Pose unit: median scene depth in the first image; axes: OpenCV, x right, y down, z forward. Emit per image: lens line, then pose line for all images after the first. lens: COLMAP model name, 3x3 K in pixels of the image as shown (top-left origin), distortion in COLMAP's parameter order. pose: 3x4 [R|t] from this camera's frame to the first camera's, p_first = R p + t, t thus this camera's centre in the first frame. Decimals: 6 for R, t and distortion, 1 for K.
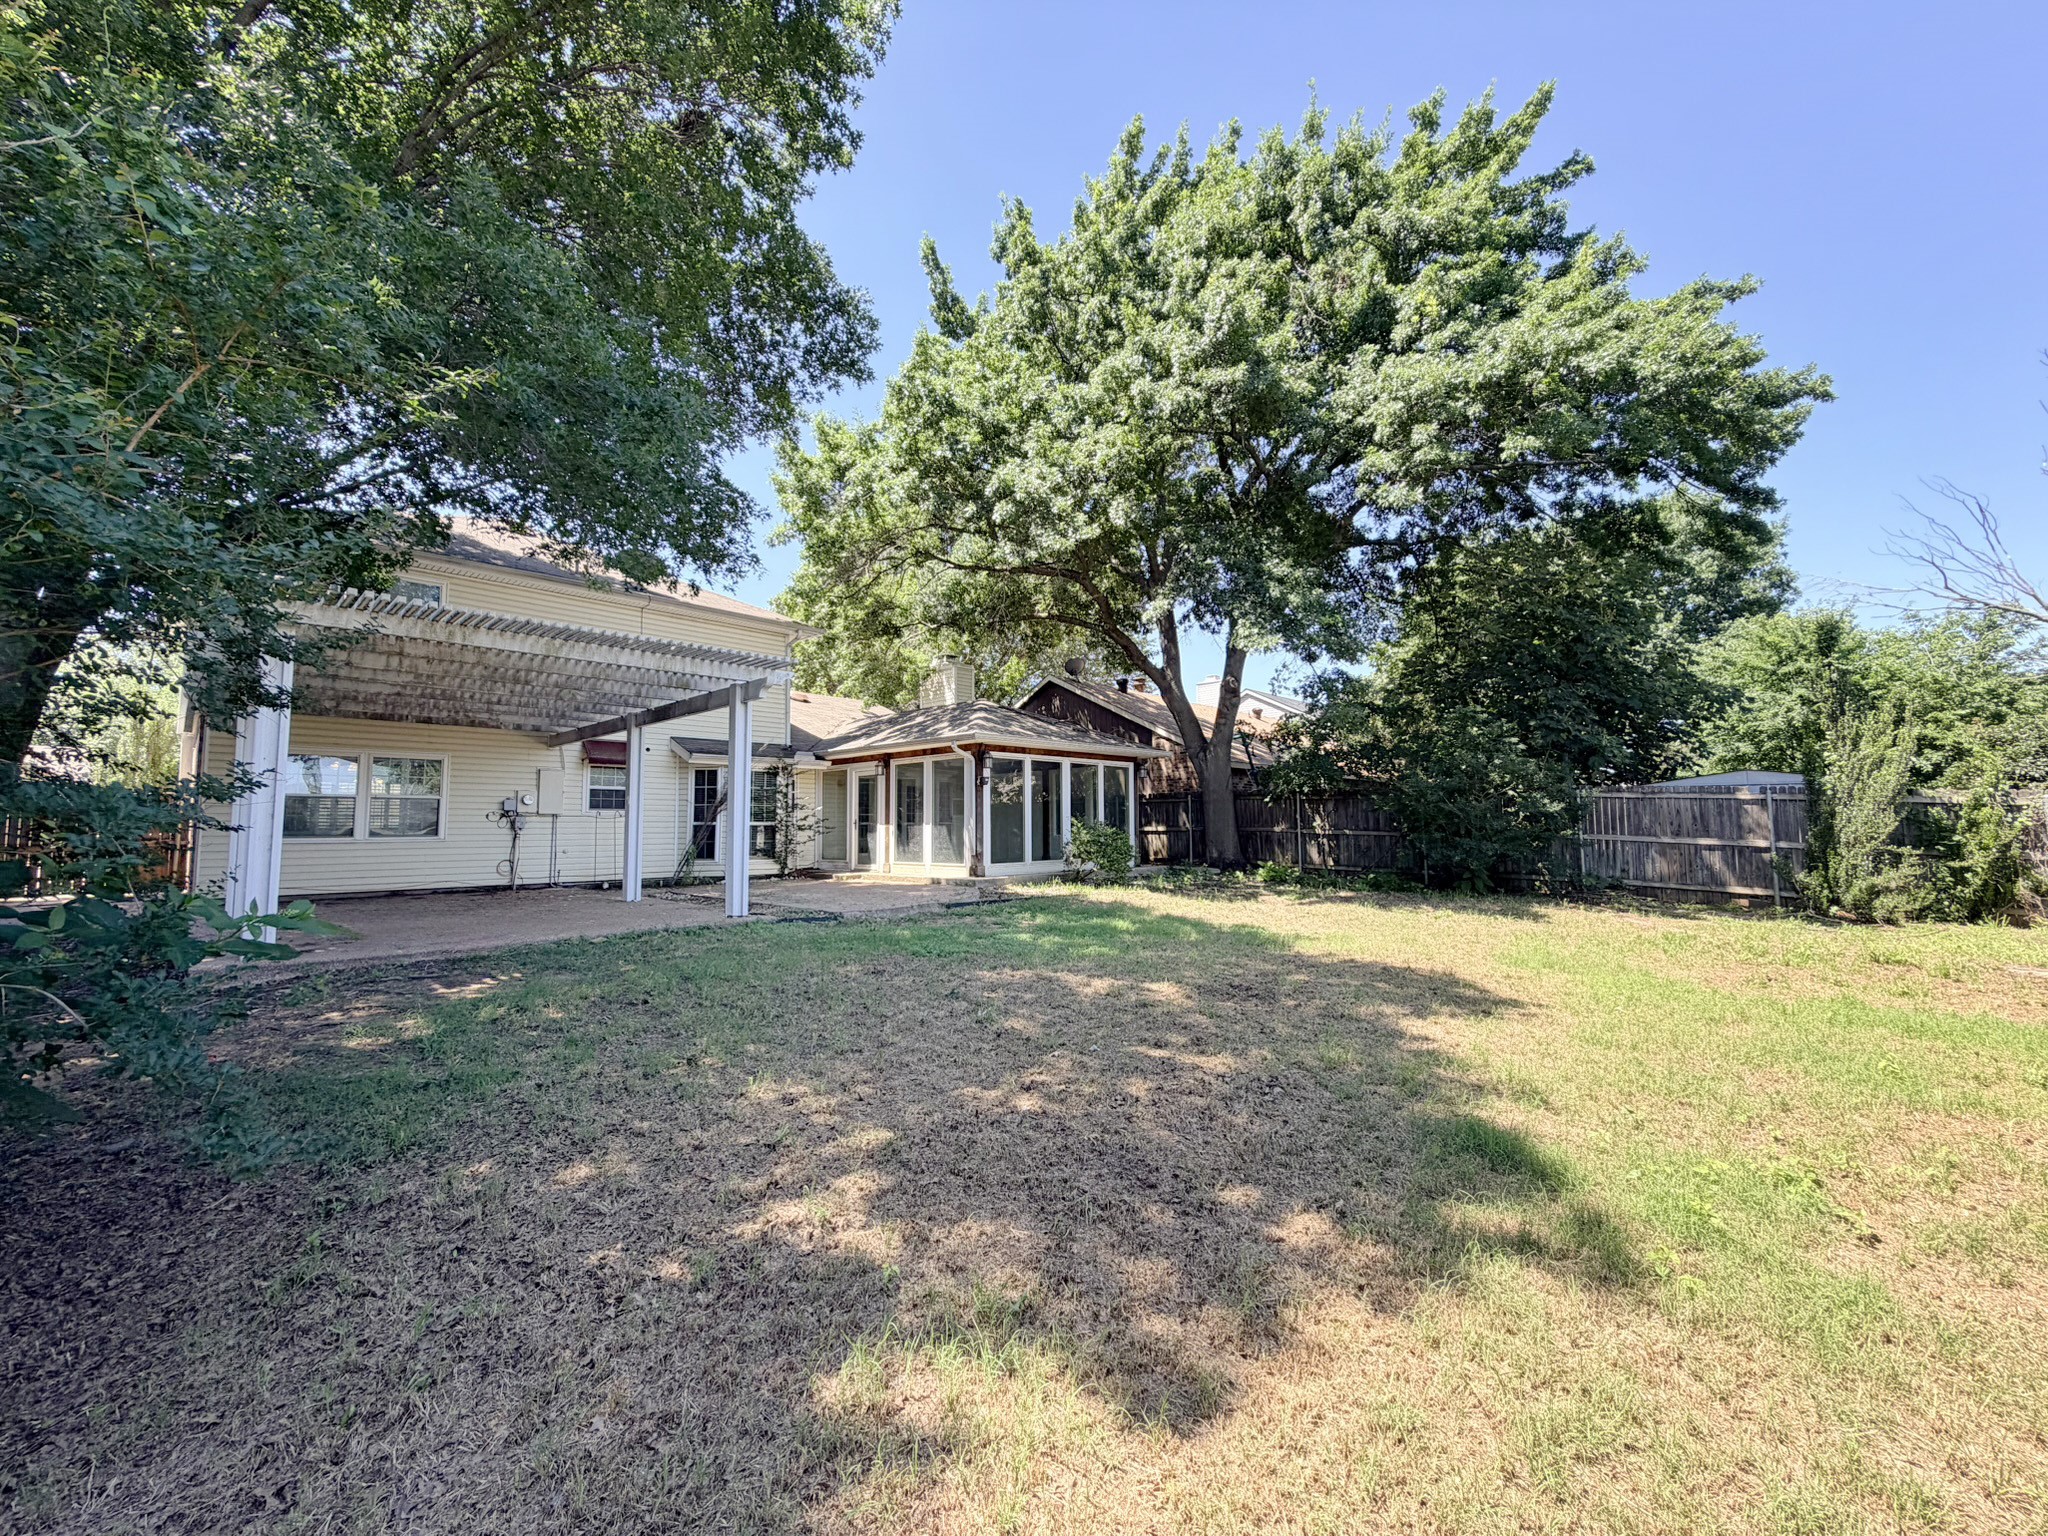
lens RADIAL K [[817.0, 0, 1018.4], [0, 817.0, 766.6], [0, 0, 1]] dist [-0.001887, 0.000290]
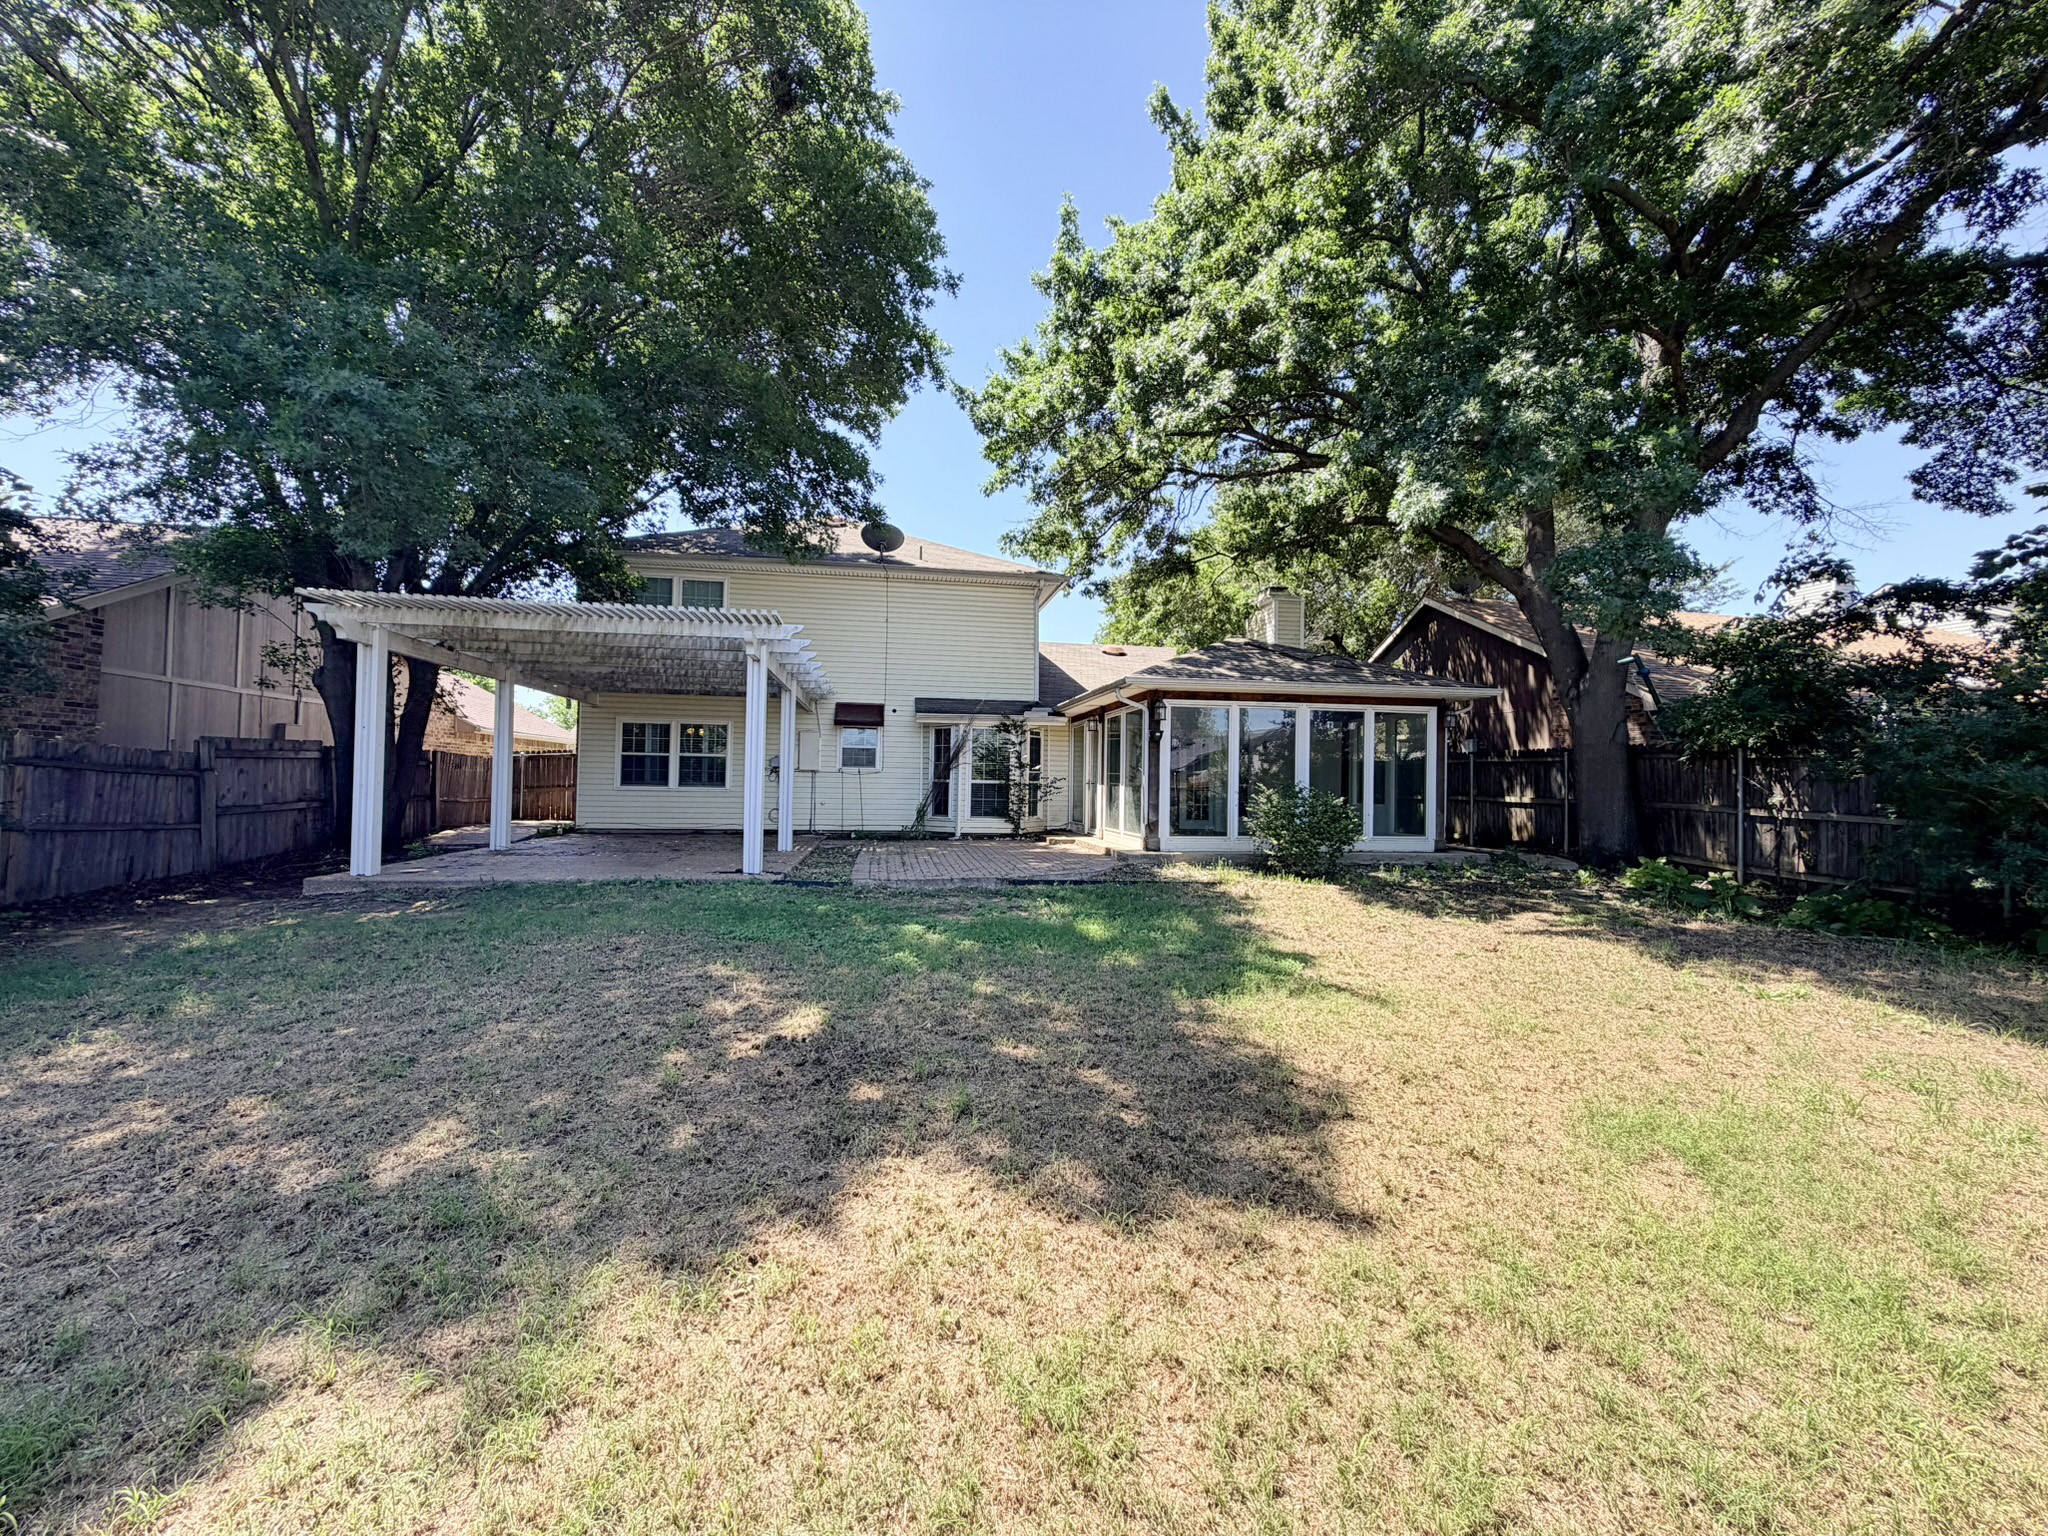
lens RADIAL K [[817.0, 0, 1024.0], [0, 817.0, 767.7], [0, 0, 1]] dist [-0.001887, 0.000290]
pose [[0.804279, 0.009114, -0.594182, 0.288846], [0.022957, 0.998660, 0.046391, 0.007380], [0.593808, -0.050952, 0.802992, 0.214649]]
